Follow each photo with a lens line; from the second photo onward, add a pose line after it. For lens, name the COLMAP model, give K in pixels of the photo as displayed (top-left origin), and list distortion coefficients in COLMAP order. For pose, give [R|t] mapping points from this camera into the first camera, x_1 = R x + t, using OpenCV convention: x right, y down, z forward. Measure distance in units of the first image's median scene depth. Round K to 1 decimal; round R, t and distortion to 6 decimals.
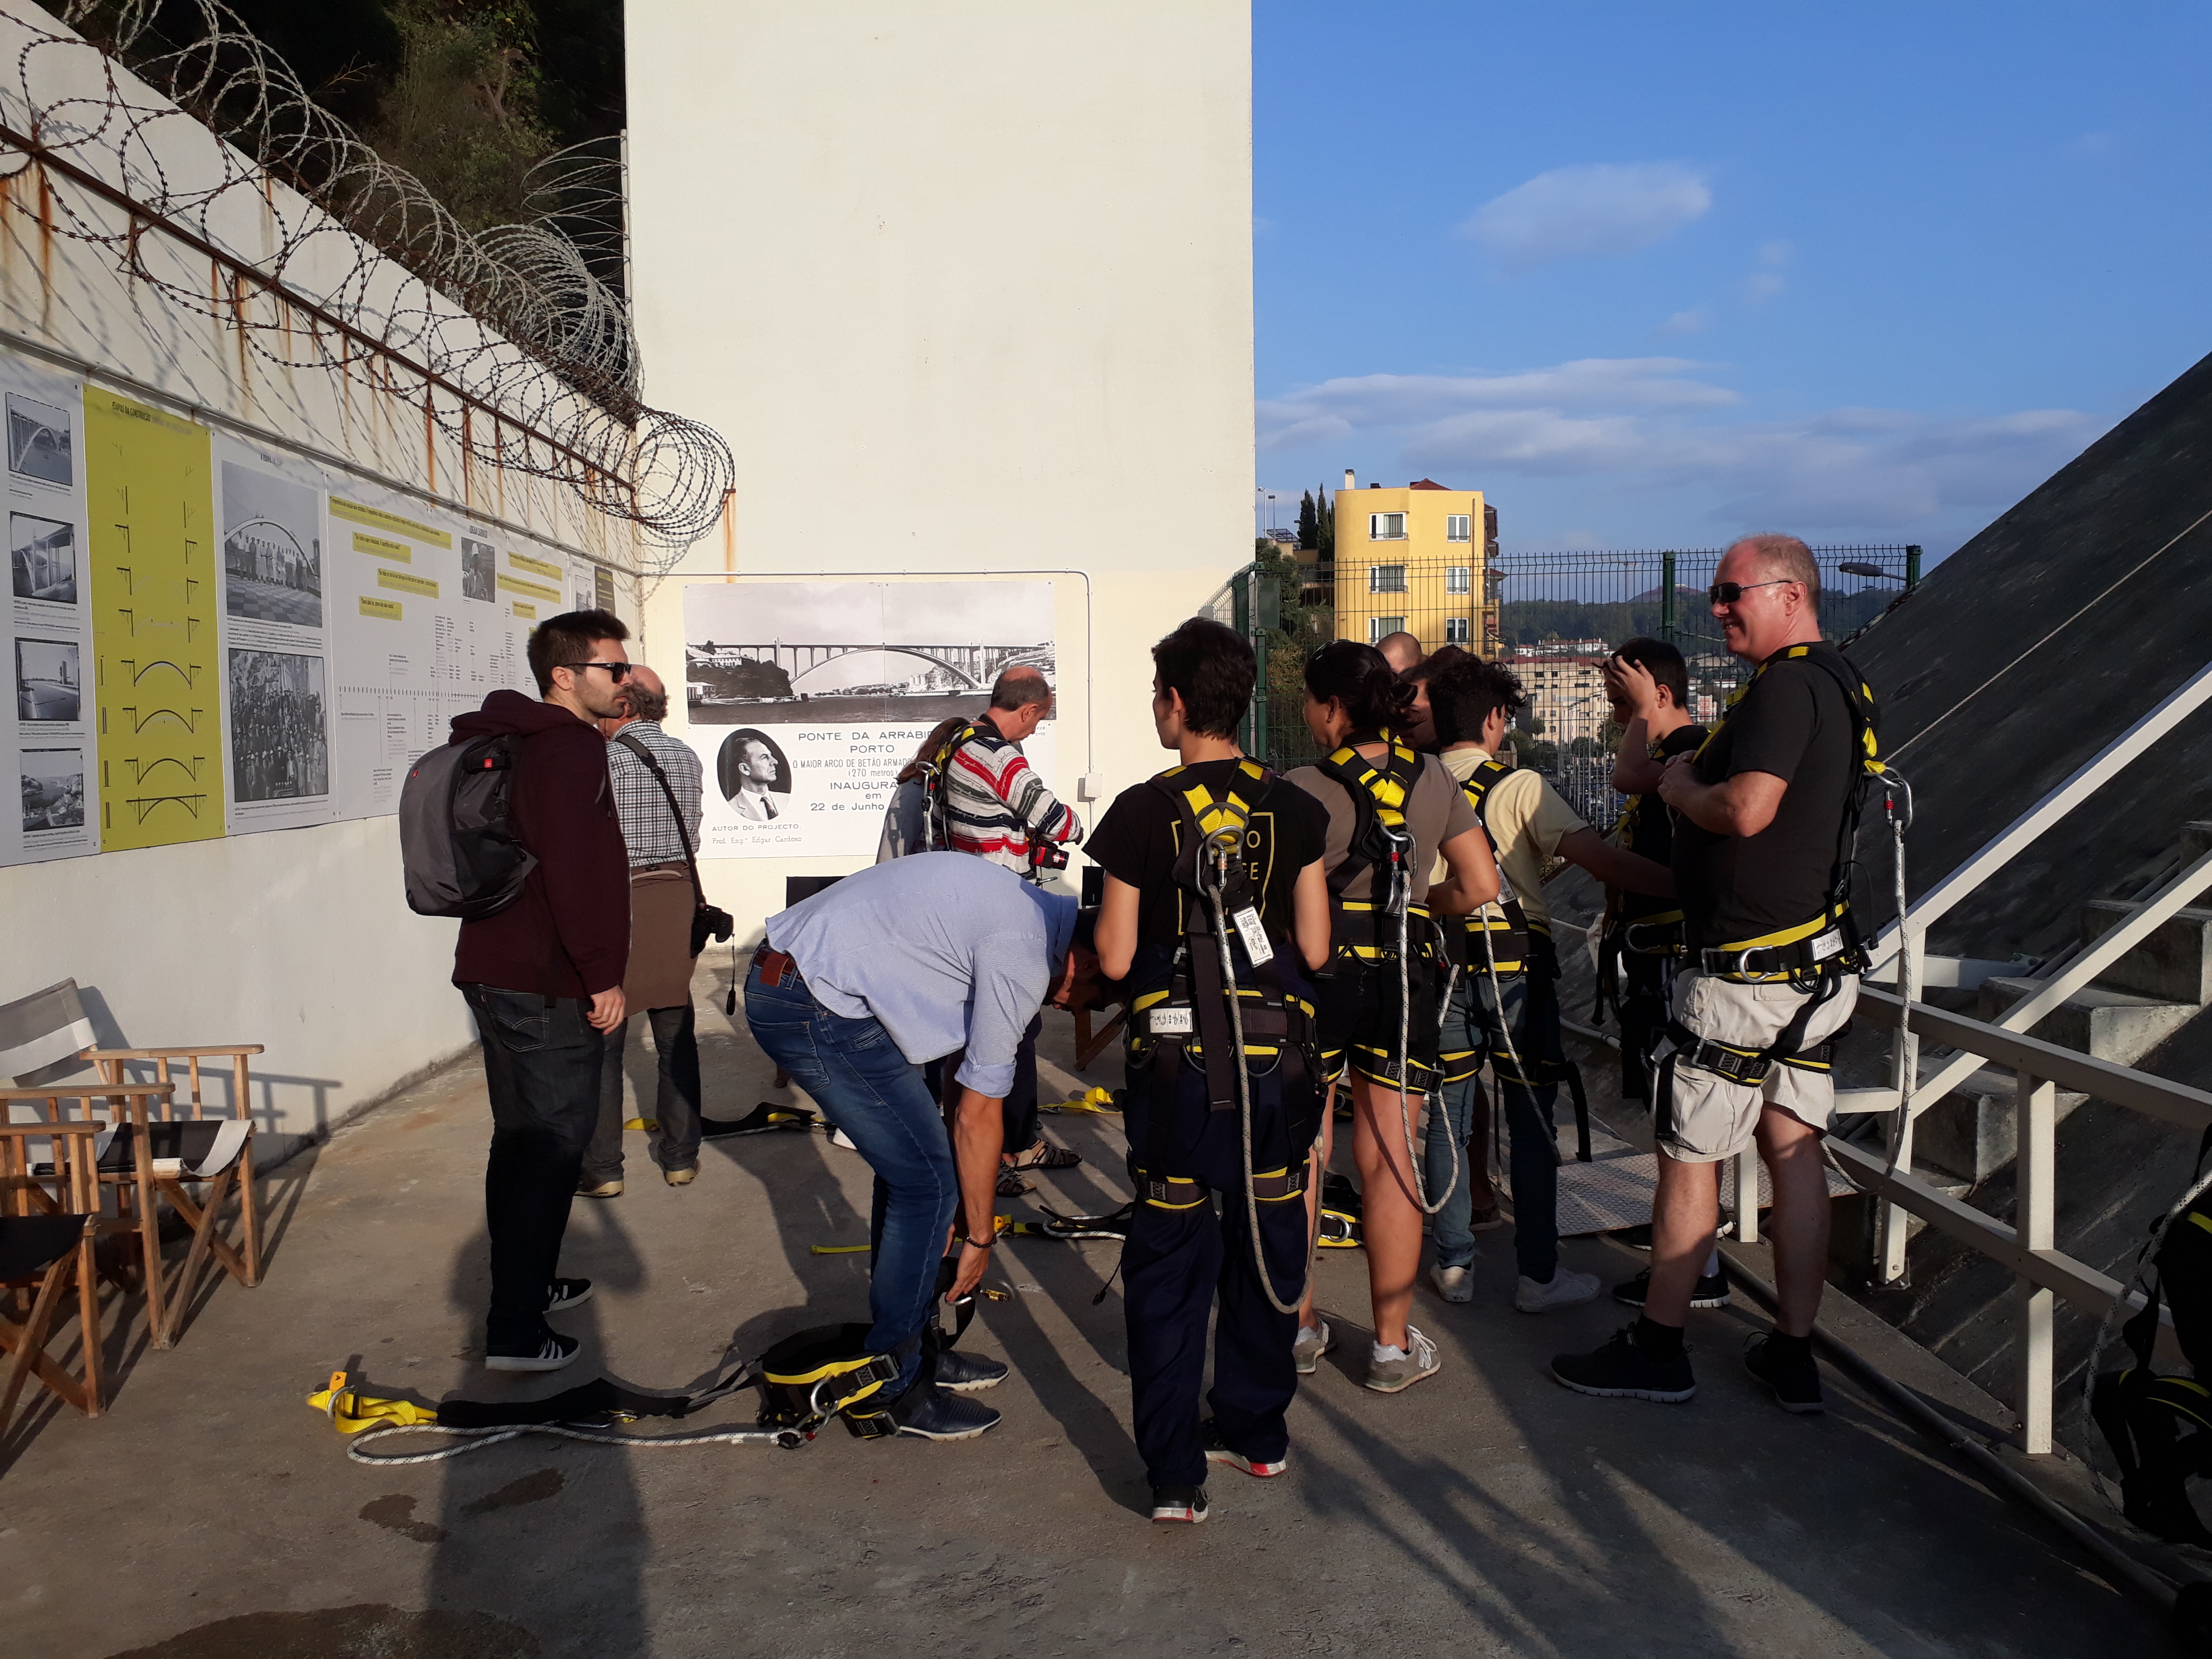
lens RADIAL K [[1753.6, 0, 1105.0], [0, 1753.6, 828.1], [0, 0, 1]] dist [-0.006668, 0.001821]
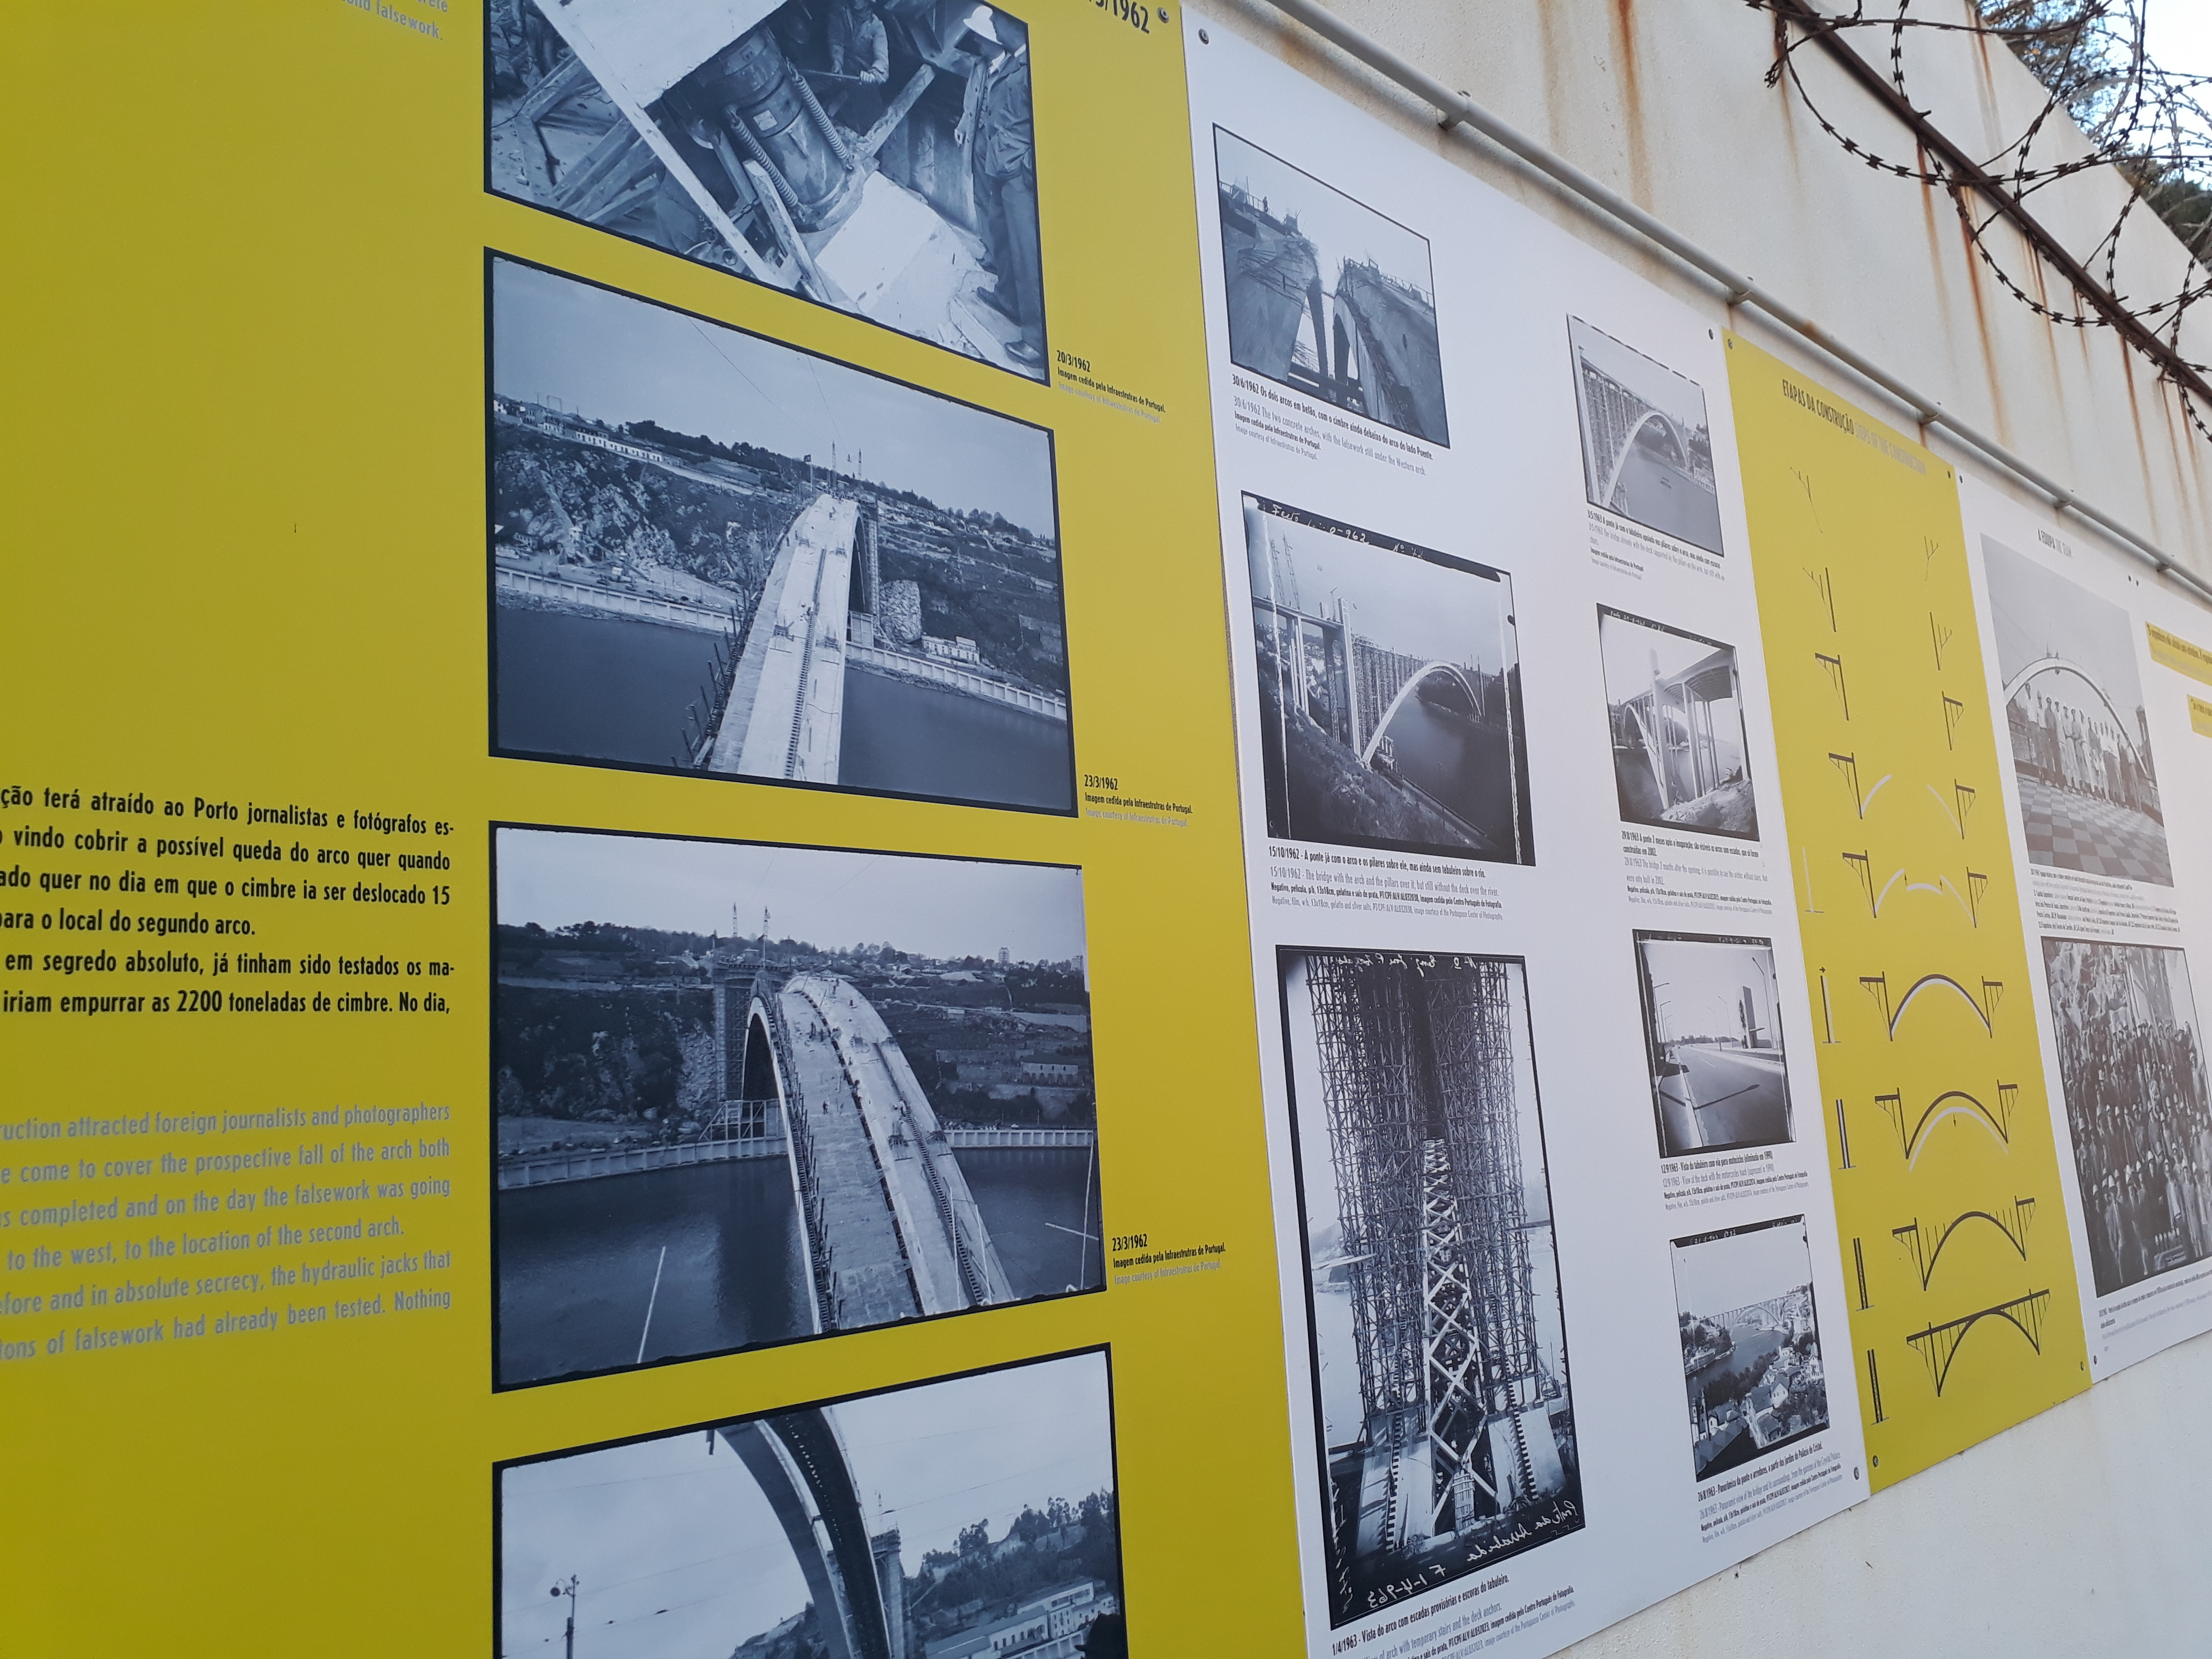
lens RADIAL K [[1753.6, 0, 1106.2], [0, 1753.6, 827.5], [0, 0, 1]] dist [-0.006668, 0.001821]
pose [[0.680817, -0.155521, -0.715752, -0.342135], [0.016468, 0.980201, -0.197318, -0.046902], [0.732268, 0.122551, 0.669899, 0.530549]]
